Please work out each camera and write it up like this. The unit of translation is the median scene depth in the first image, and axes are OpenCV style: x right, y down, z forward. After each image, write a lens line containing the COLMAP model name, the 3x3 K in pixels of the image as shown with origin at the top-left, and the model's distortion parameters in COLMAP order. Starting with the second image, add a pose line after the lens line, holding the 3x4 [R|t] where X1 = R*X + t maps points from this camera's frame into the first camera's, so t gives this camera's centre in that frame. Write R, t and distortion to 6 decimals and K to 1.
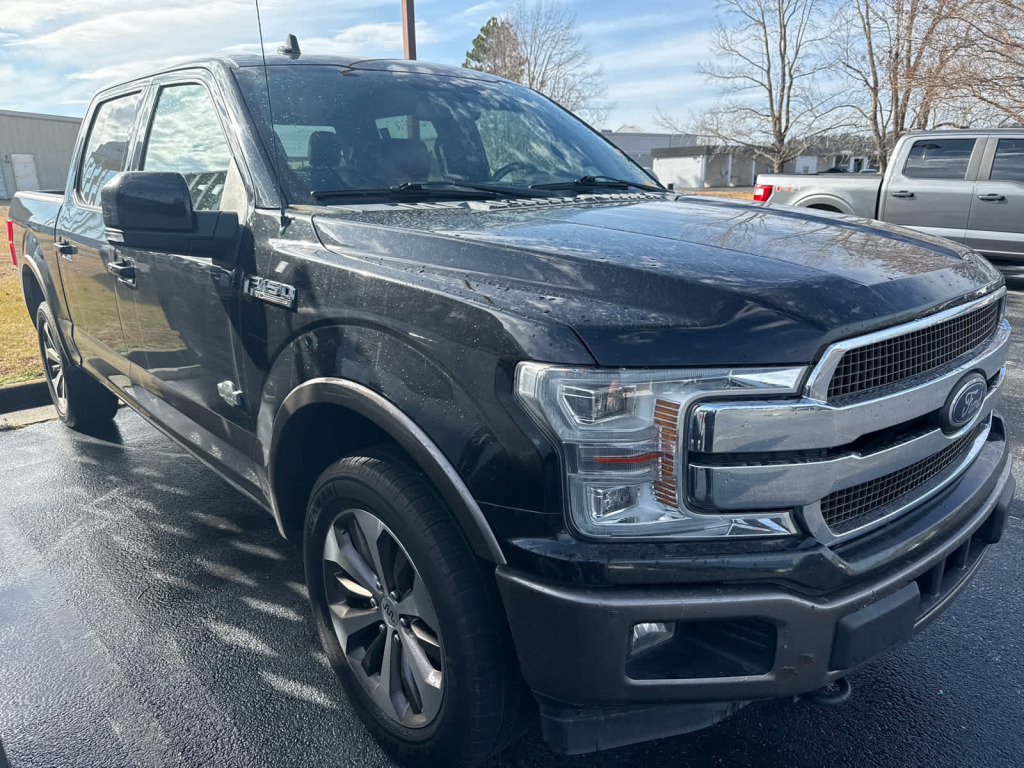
lens RADIAL K [[729.5, 0, 505.5], [0, 729.5, 385.2], [0, 0, 1]] dist [0.012002, -0.017910]
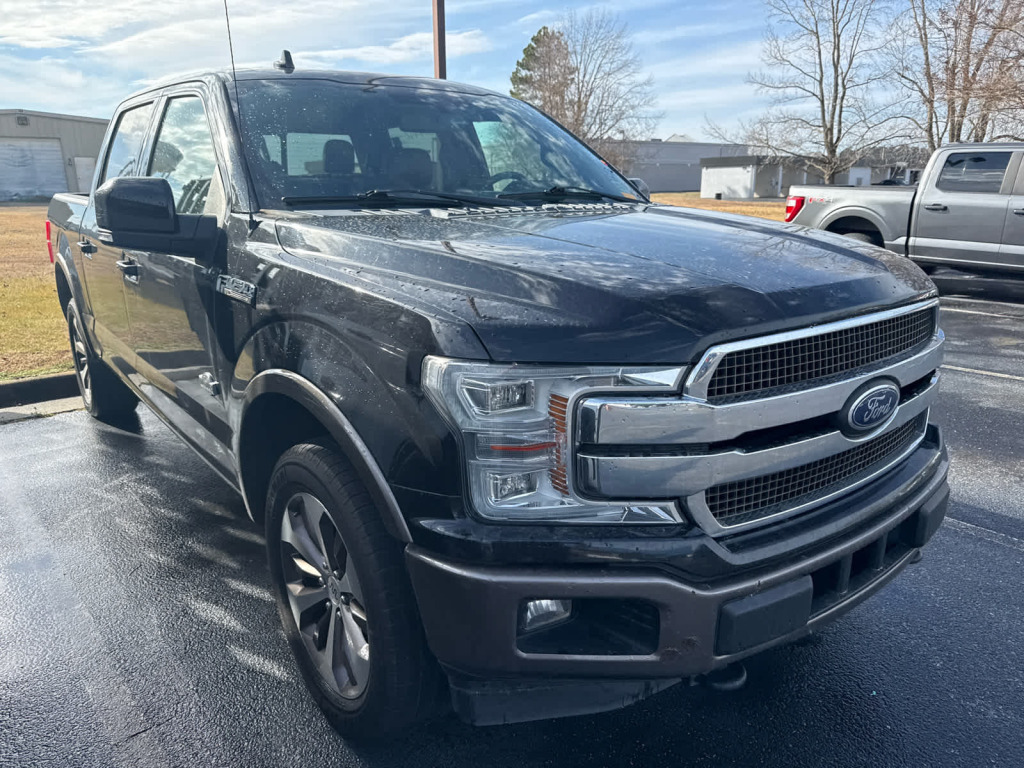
lens RADIAL K [[729.5, 0, 512.7], [0, 729.5, 384.2], [0, 0, 1]] dist [0.012002, -0.017910]
pose [[0.998377, 0.025735, -0.050809, 0.102033], [-0.026289, 0.999602, -0.010255, 0.008774], [0.050525, 0.011574, 0.998656, -0.040598]]
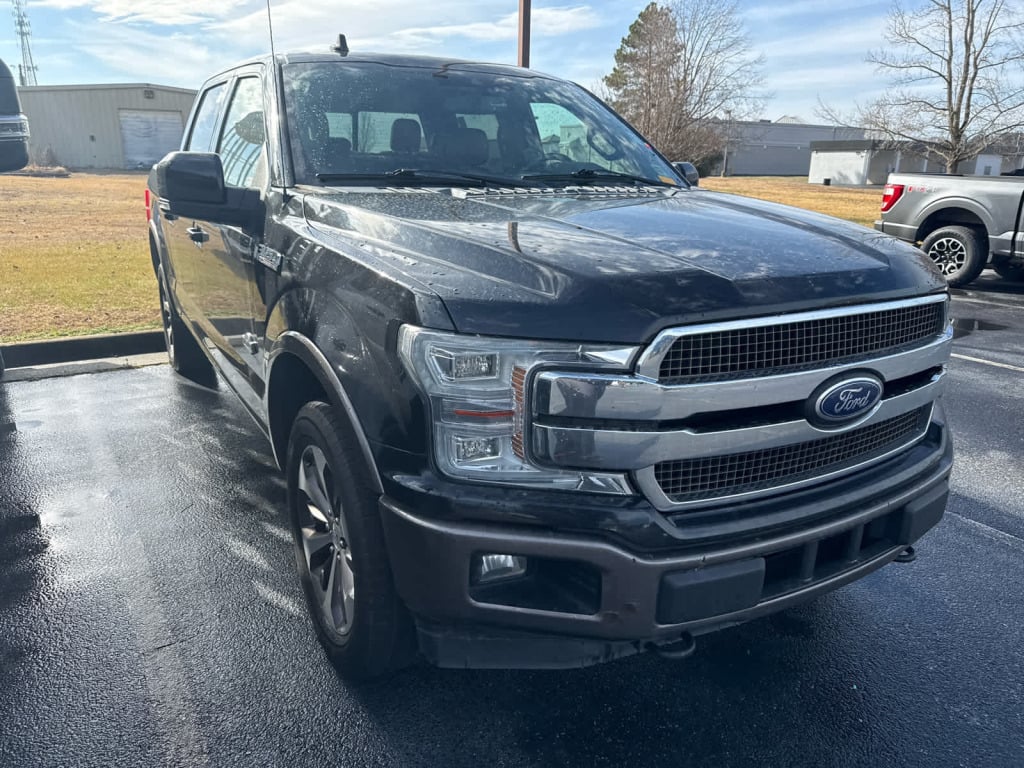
lens RADIAL K [[729.5, 0, 505.0], [0, 729.5, 381.1], [0, 0, 1]] dist [0.012002, -0.017910]
pose [[0.980308, 0.087493, -0.177035, 0.200021], [-0.085342, 0.996156, 0.019747, 0.011169], [0.178082, -0.004250, 0.984006, -0.070662]]
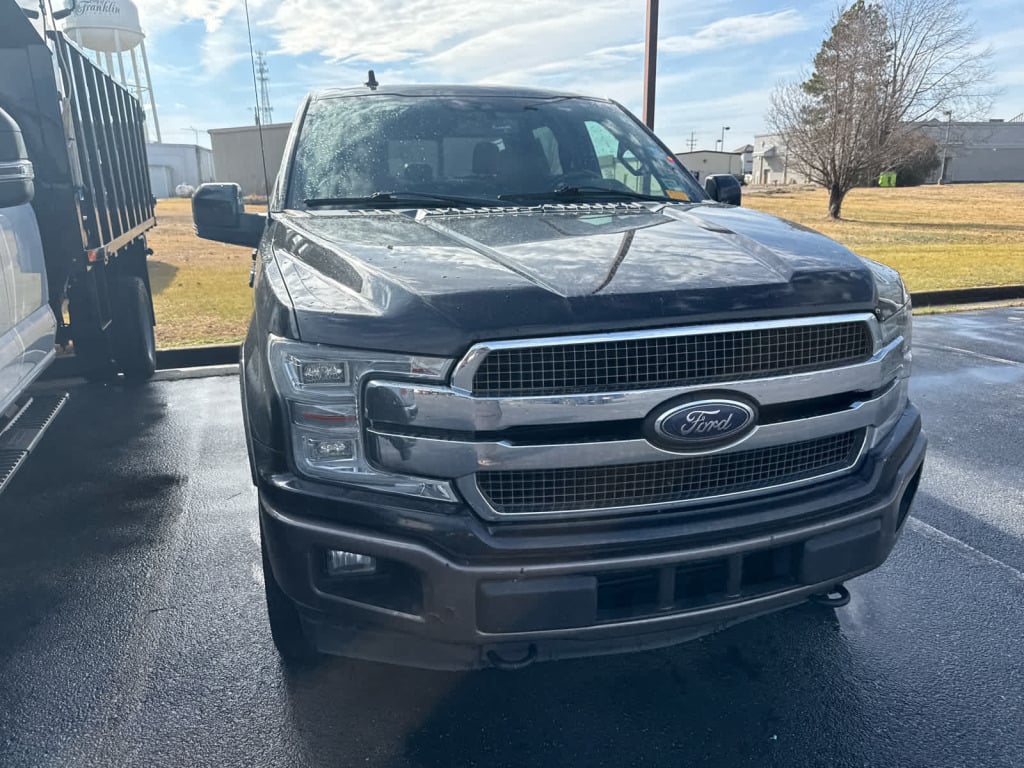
lens RADIAL K [[729.5, 0, 505.6], [0, 729.5, 386.2], [0, 0, 1]] dist [0.012002, -0.017910]
pose [[0.901661, 0.118577, -0.415868, 0.477502], [-0.117143, 0.992690, 0.029065, -0.012897], [0.416275, 0.022509, 0.908960, -0.013476]]
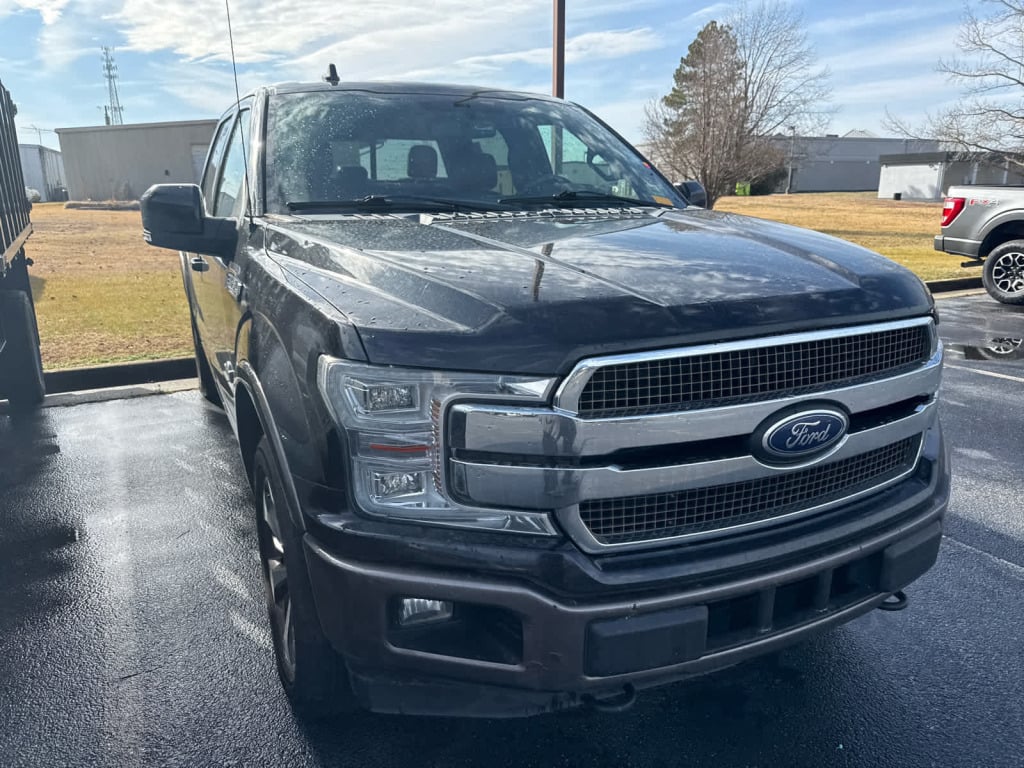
lens RADIAL K [[729.5, 0, 502.9], [0, 729.5, 384.1], [0, 0, 1]] dist [0.012002, -0.017910]
pose [[0.961363, 0.080077, -0.263379, 0.299272], [-0.082673, 0.996576, 0.001231, -0.005696], [0.262576, 0.020591, 0.964692, -0.019084]]
